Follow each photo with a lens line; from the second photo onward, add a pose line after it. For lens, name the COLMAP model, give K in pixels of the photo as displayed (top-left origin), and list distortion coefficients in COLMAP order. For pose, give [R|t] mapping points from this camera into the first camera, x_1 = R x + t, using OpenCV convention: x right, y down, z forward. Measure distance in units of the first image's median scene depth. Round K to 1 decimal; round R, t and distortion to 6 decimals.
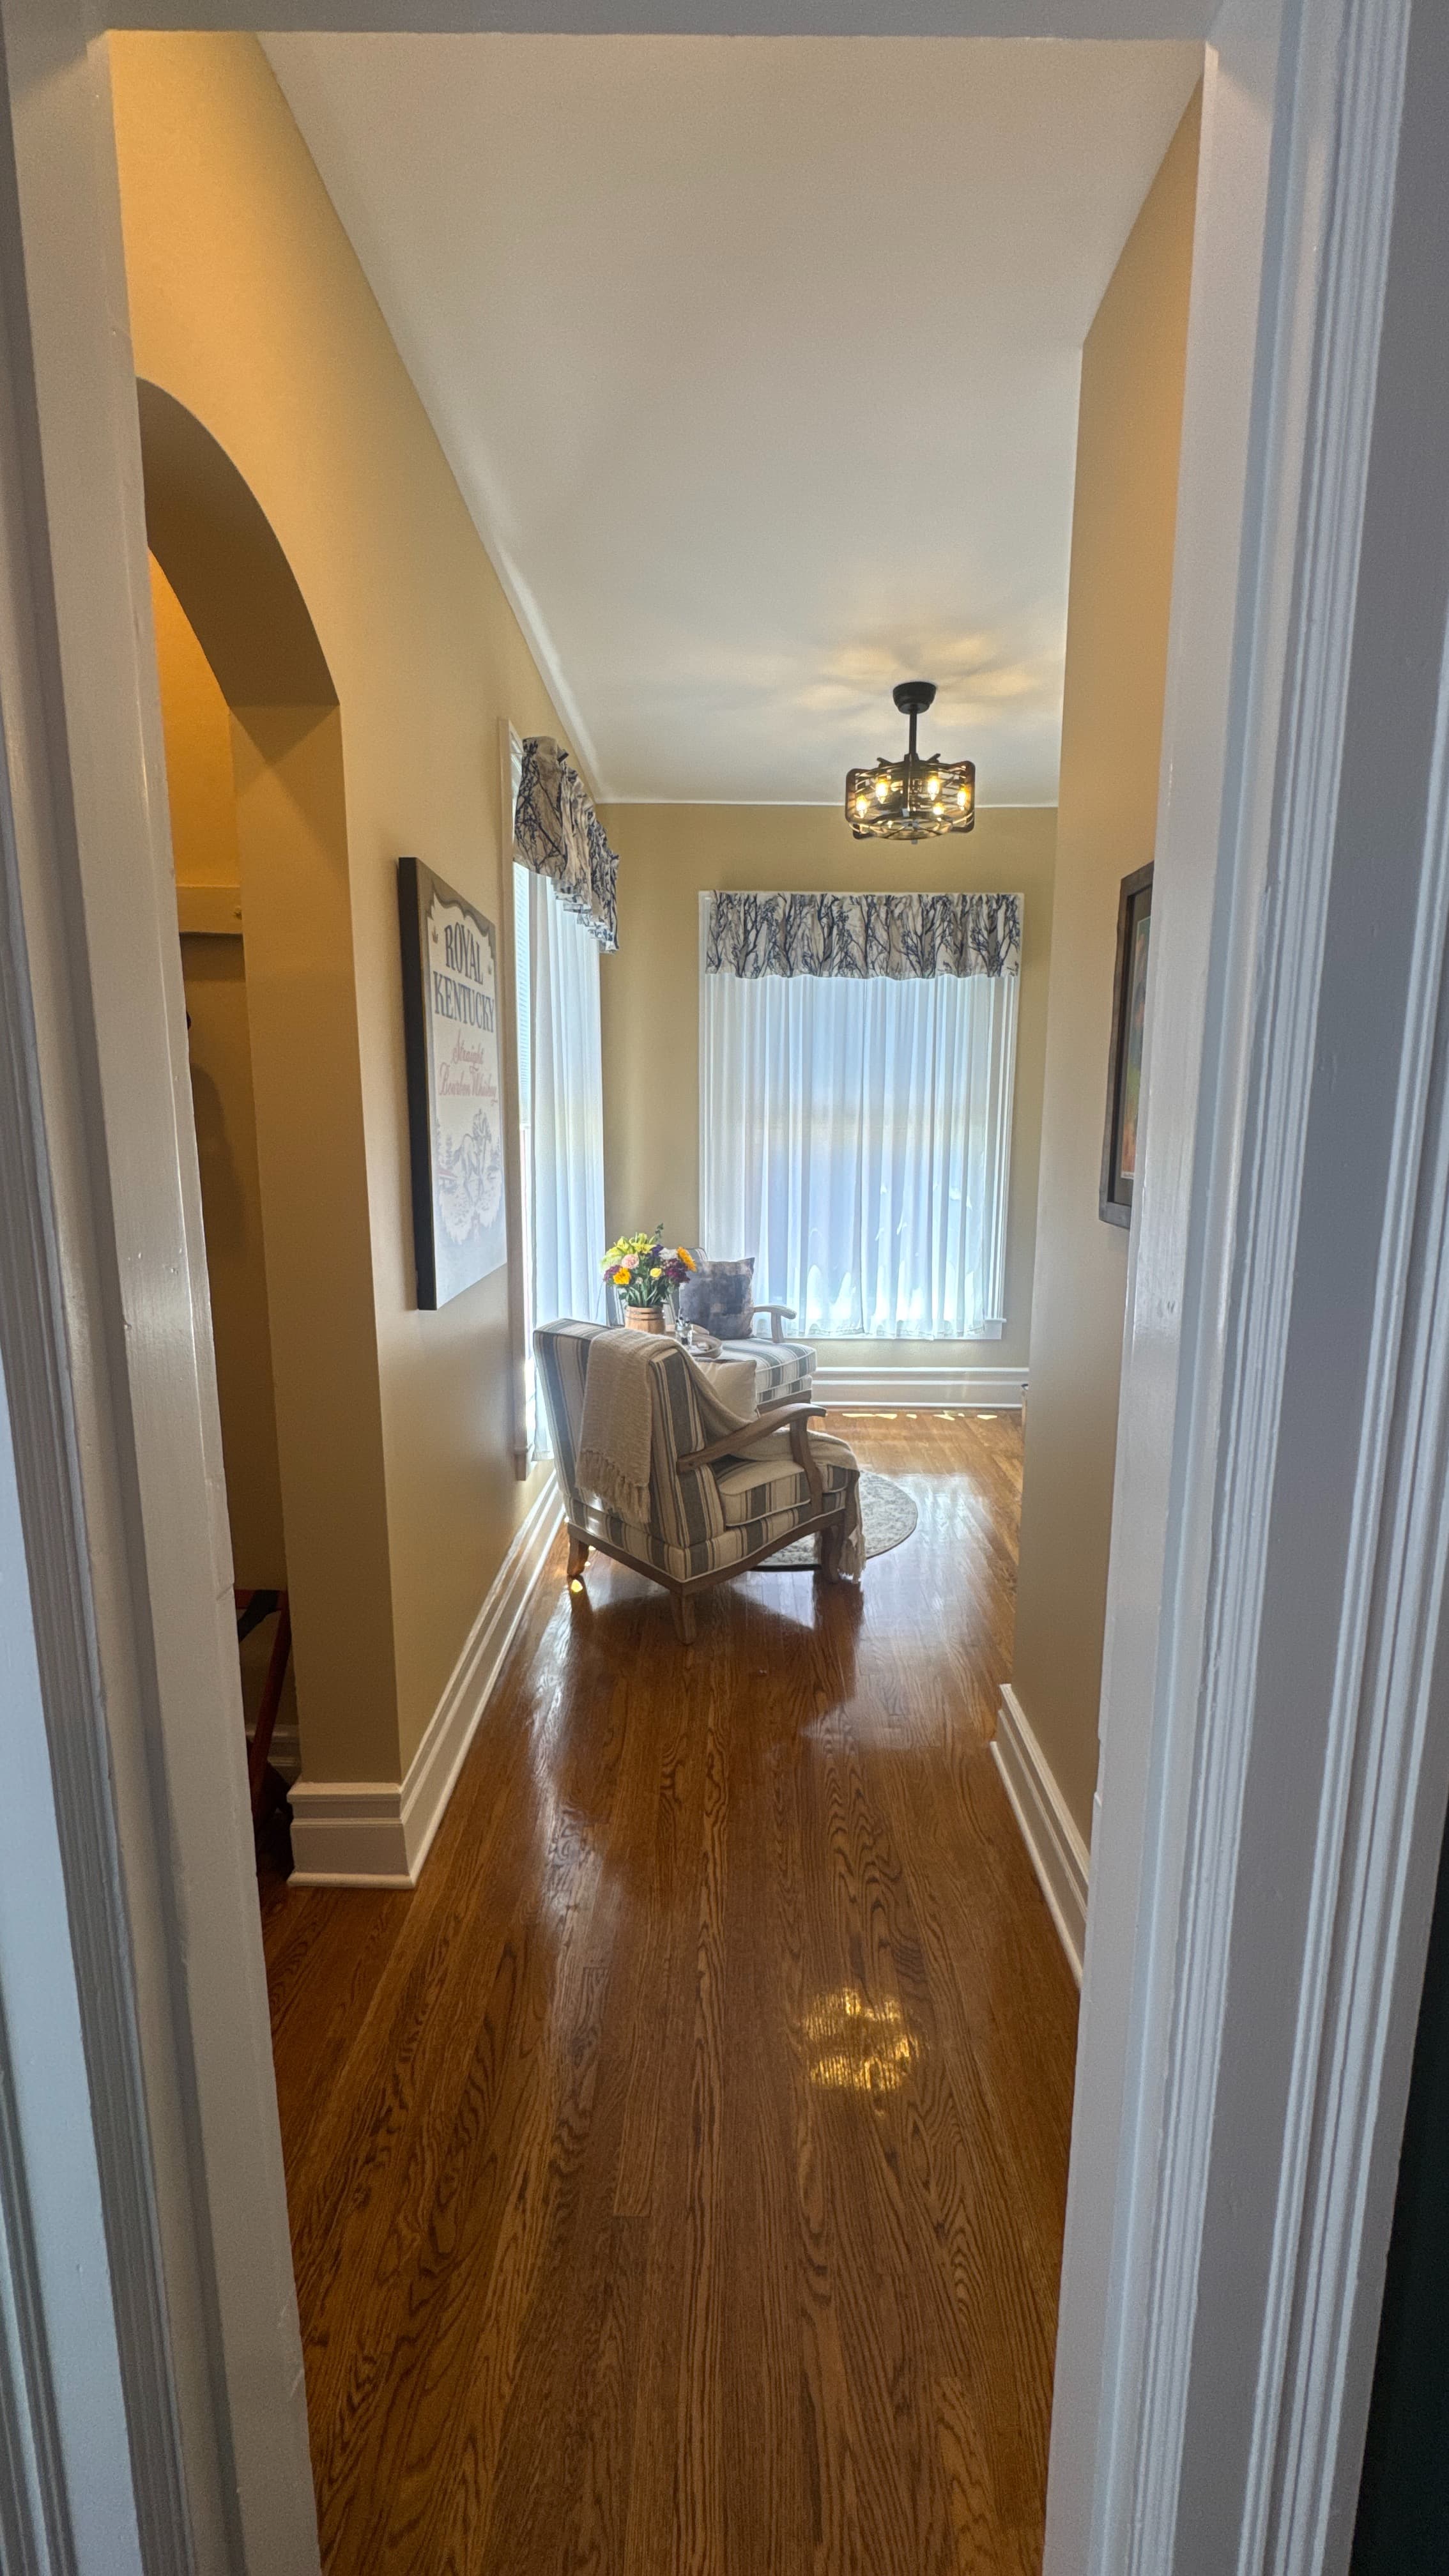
lens RADIAL K [[1028.2, 0, 734.6], [0, 1028.2, 1297.7], [0, 0, 1]] dist [-0.002719, -0.000062]
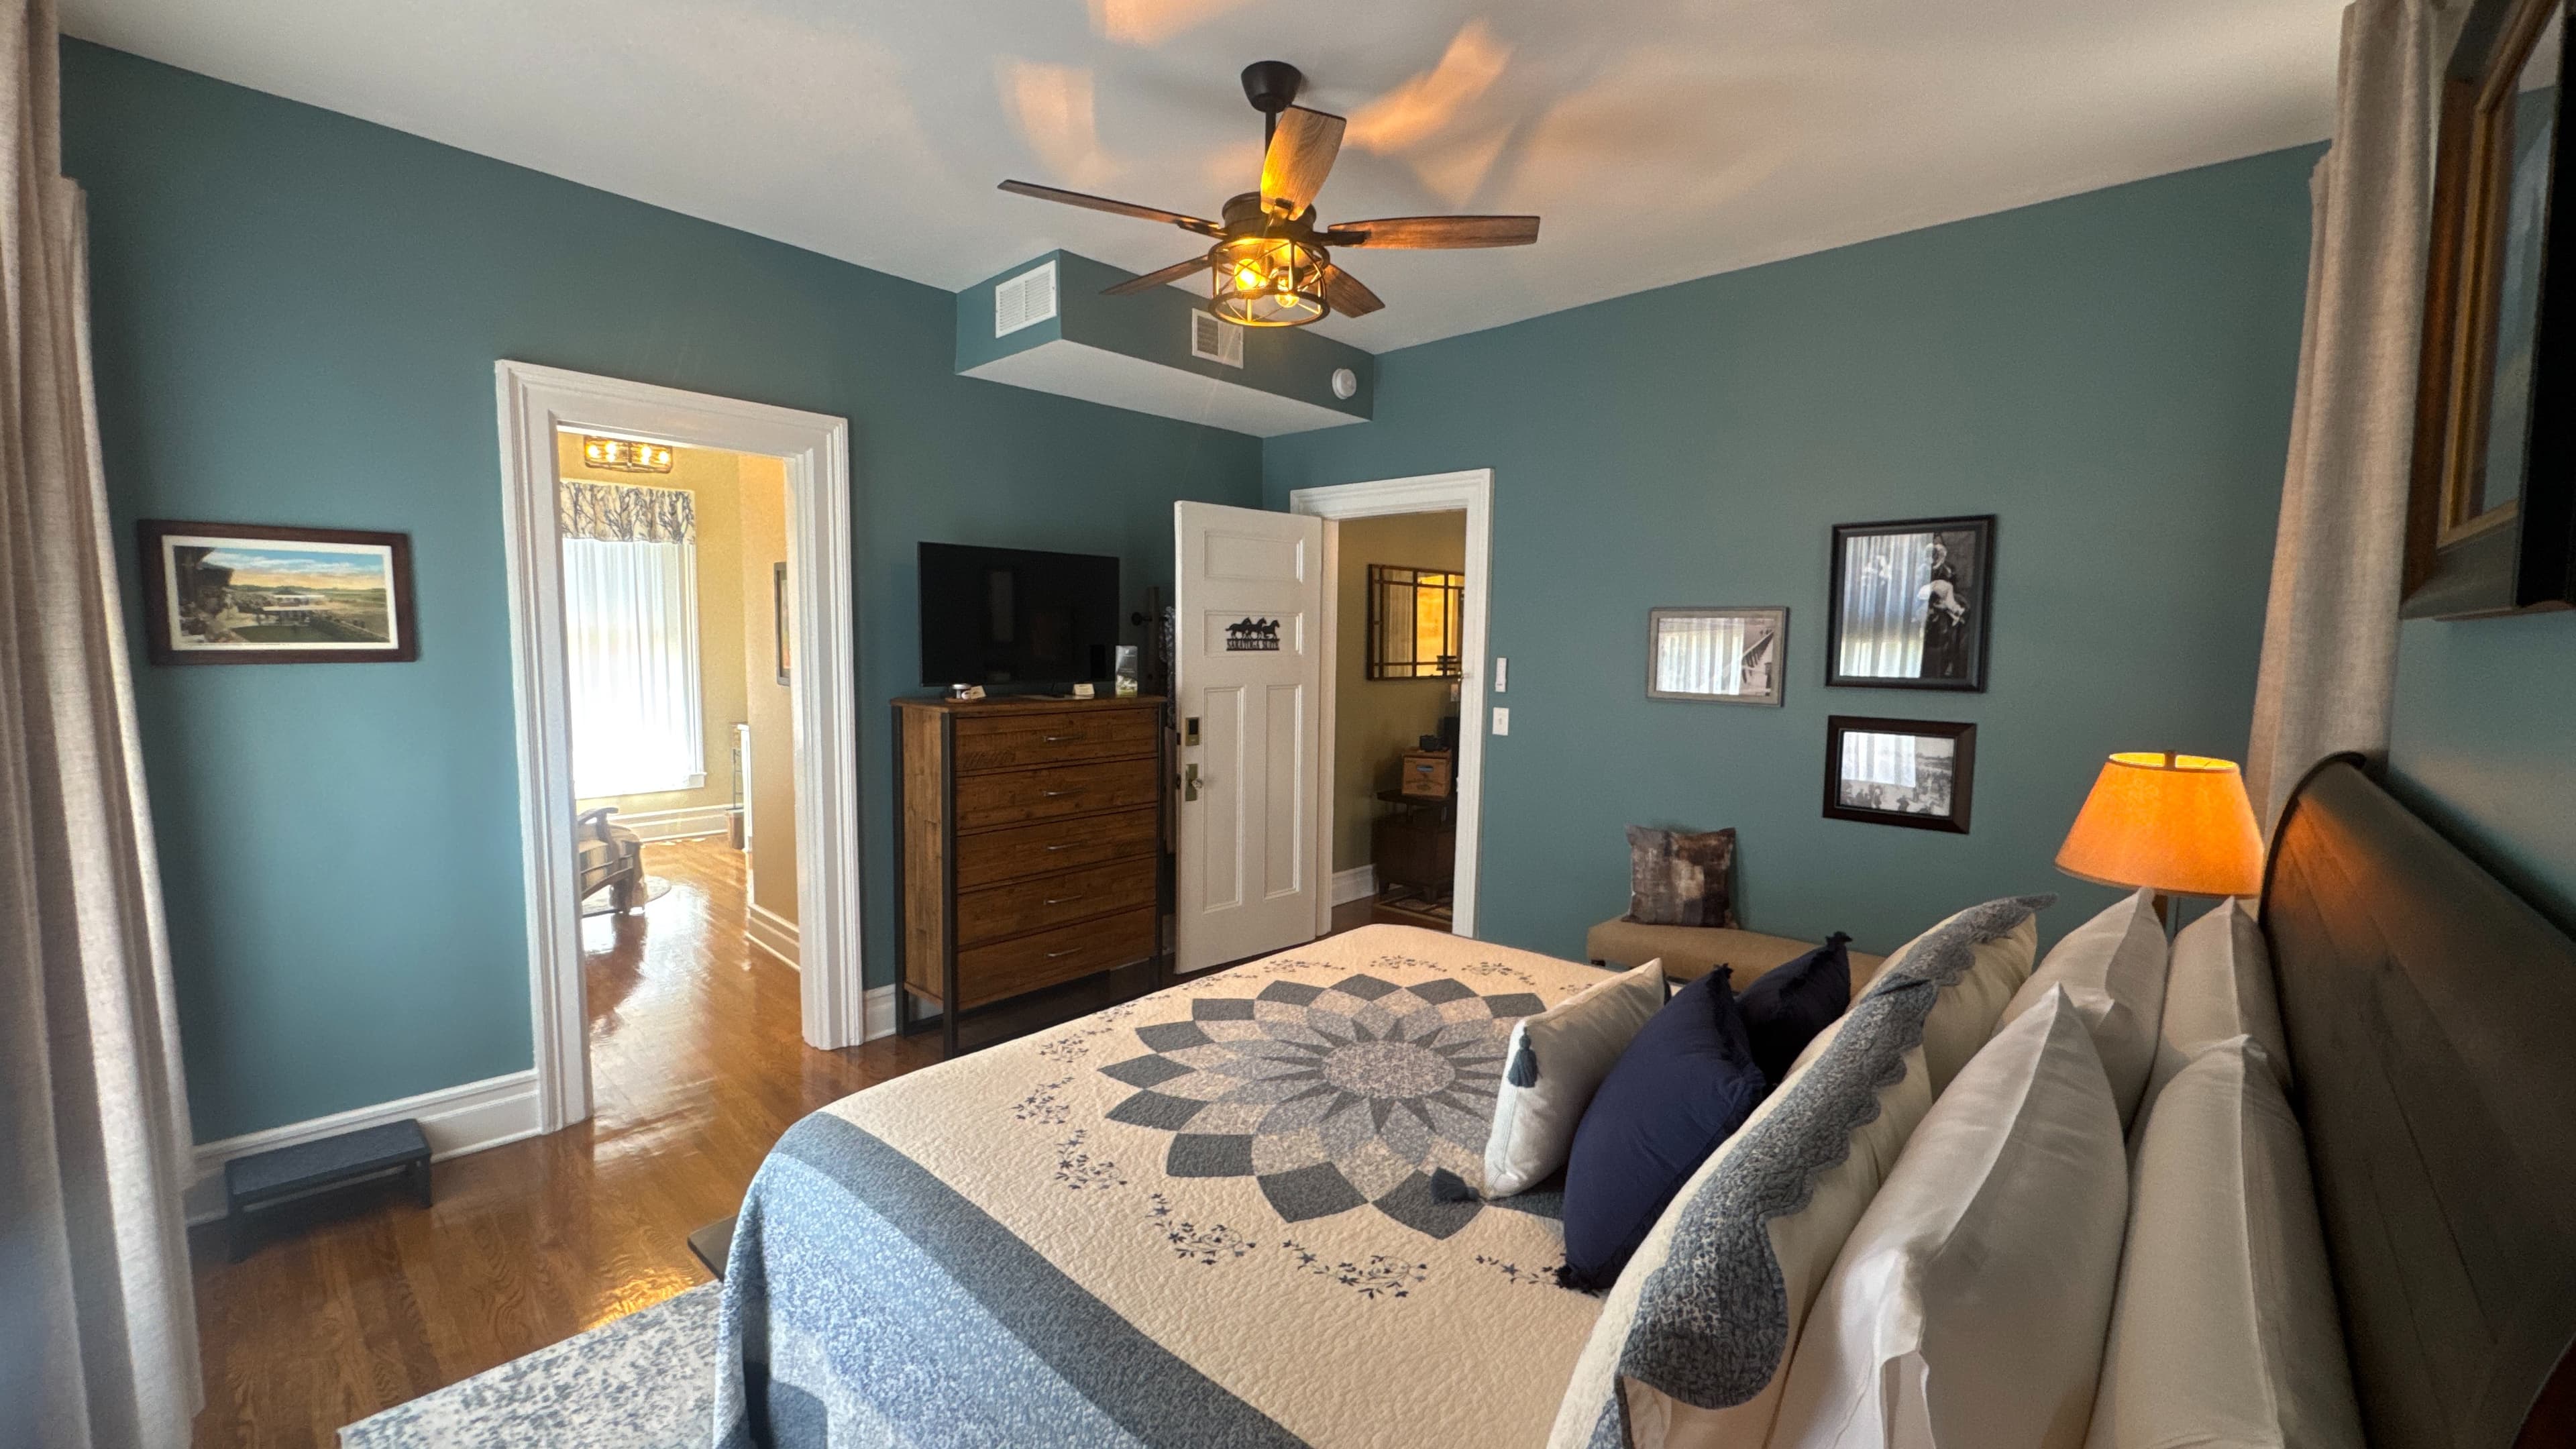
lens RADIAL K [[1028.2, 0, 1290.2], [0, 1028.2, 724.2], [0, 0, 1]] dist [-0.002719, -0.000062]
pose [[0.677744, -0.059714, 0.732869, -0.260390], [0.115961, 0.992905, -0.026337, 0.093940], [-0.726097, 0.102834, 0.679859, -0.653207]]
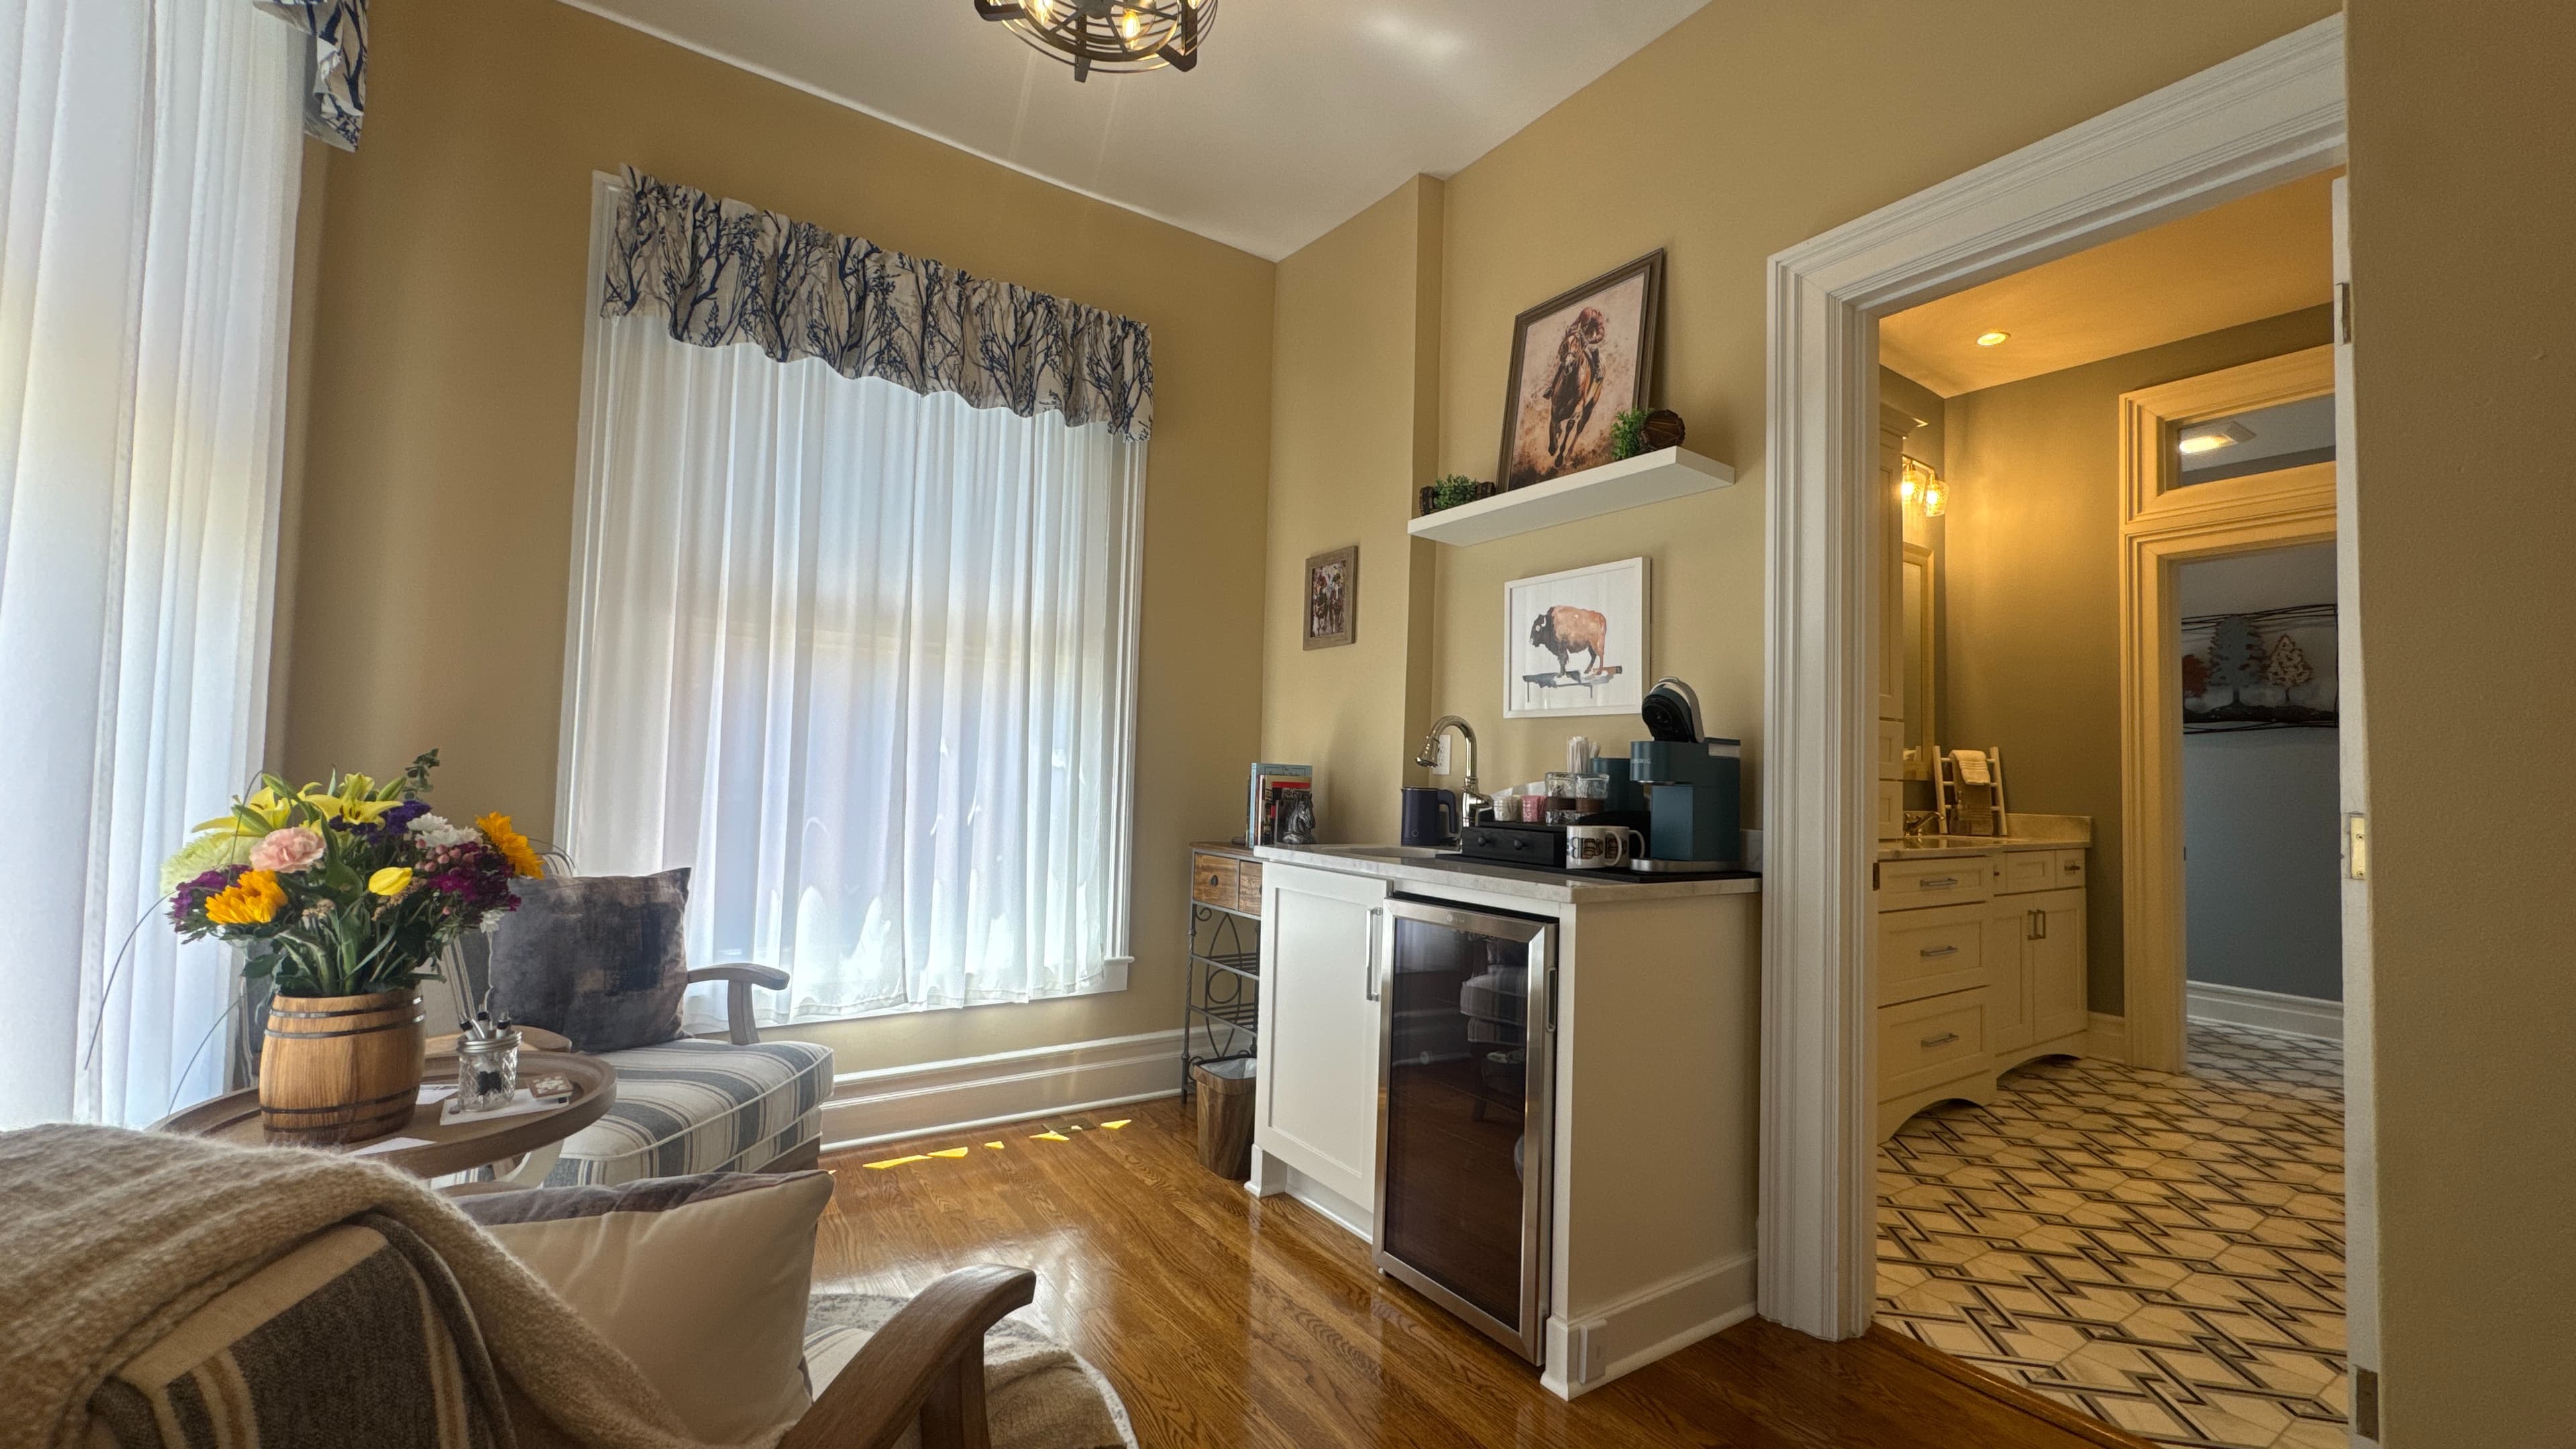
lens RADIAL K [[1028.2, 0, 1289.4], [0, 1028.2, 722.9], [0, 0, 1]] dist [-0.002719, -0.000062]
pose [[0.832349, 0.044143, 0.552492, -0.016412], [0.073257, 0.979316, -0.188611, 0.006587], [-0.549390, 0.197464, 0.811898, 0.439099]]
